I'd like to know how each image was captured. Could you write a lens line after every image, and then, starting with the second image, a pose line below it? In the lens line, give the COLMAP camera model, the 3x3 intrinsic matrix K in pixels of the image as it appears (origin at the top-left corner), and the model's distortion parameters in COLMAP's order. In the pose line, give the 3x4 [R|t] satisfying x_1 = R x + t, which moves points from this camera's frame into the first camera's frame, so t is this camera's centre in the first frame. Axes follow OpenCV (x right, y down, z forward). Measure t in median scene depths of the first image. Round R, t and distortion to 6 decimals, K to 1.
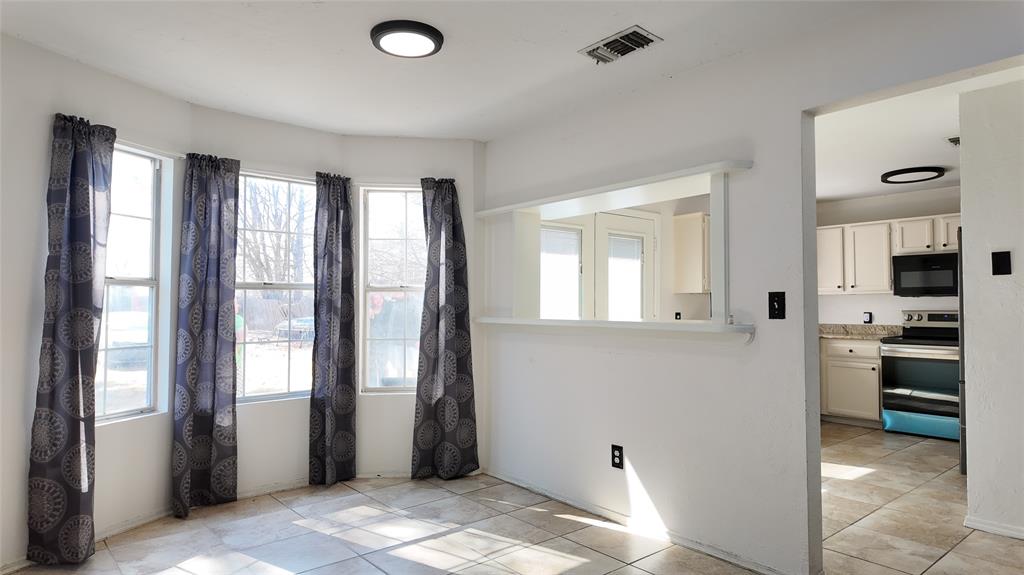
lens RADIAL K [[602.6, 0, 525.7], [0, 602.6, 278.2], [0, 0, 1]] dist [0.034247, -0.018557]
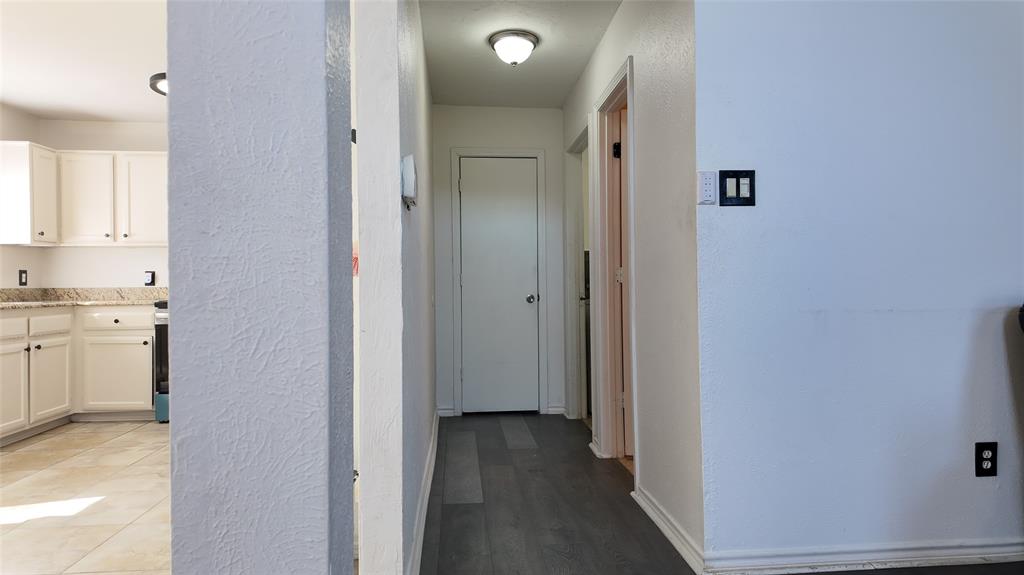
lens RADIAL K [[602.6, 0, 512.2], [0, 602.6, 286.2], [0, 0, 1]] dist [0.034247, -0.018557]
pose [[0.573814, -0.004247, 0.818975, 0.301687], [-0.032831, 0.999063, 0.028184, 0.059850], [-0.818328, -0.043061, 0.573137, 0.277315]]
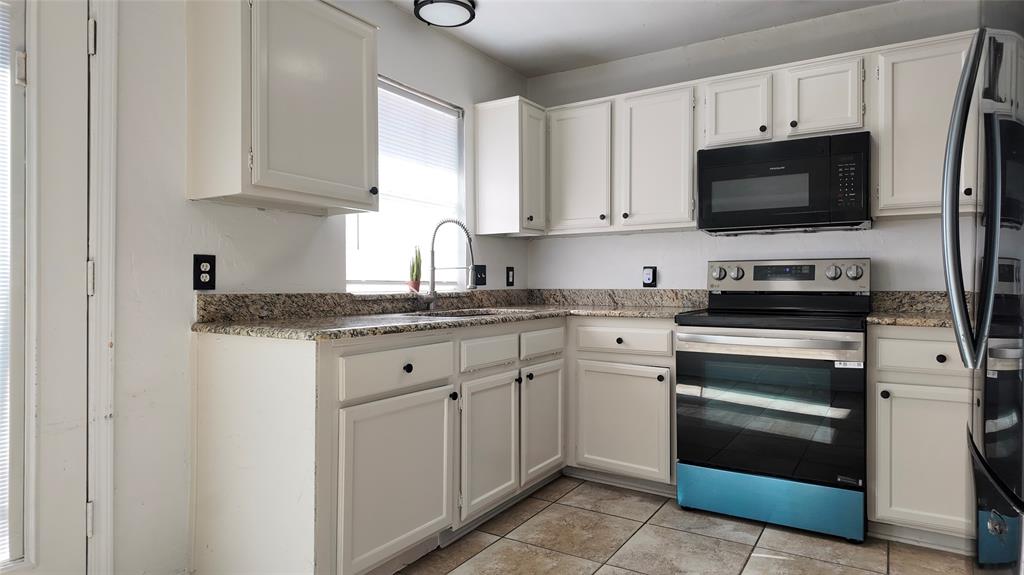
lens RADIAL K [[602.6, 0, 518.0], [0, 602.6, 283.3], [0, 0, 1]] dist [0.034247, -0.018557]
pose [[0.951219, -0.000722, 0.308514, 0.445945], [-0.013755, 0.998903, 0.044751, 0.076044], [-0.308208, -0.046811, 0.950166, 0.821488]]
